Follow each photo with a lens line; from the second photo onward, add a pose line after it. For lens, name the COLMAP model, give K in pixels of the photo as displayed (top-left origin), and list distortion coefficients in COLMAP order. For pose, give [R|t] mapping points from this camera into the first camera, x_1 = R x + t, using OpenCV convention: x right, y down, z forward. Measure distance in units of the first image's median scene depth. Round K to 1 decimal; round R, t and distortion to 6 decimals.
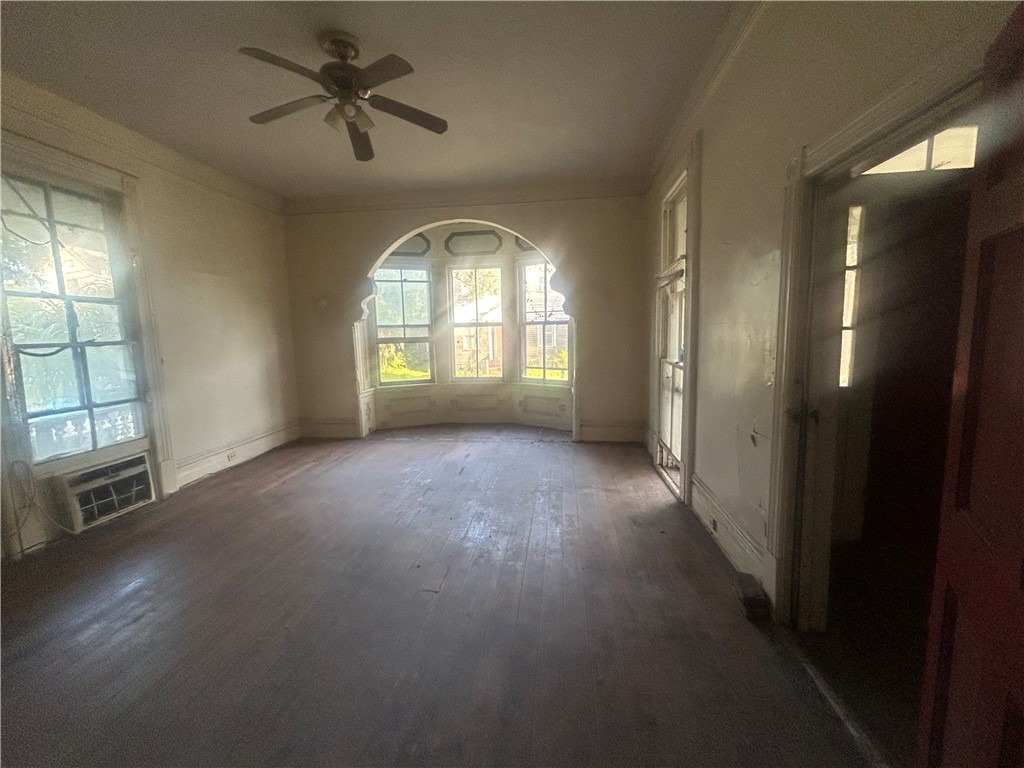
lens RADIAL K [[415.9, 0, 516.8], [0, 415.9, 380.8], [0, 0, 1]] dist [-0.001502, 0.002055]
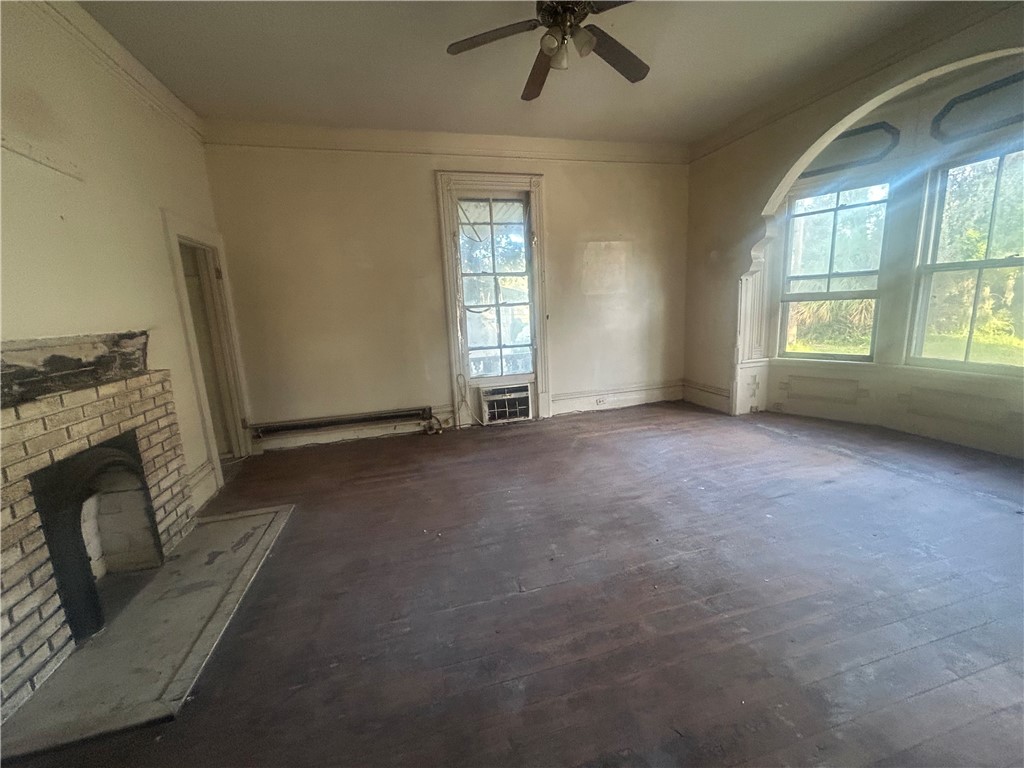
lens RADIAL K [[415.9, 0, 516.0], [0, 415.9, 382.8], [0, 0, 1]] dist [-0.001502, 0.002055]
pose [[0.371207, 0.176950, -0.911534, 0.335024], [-0.072321, 0.984202, 0.161605, -0.048540], [0.925730, 0.005934, 0.378140, 0.409003]]
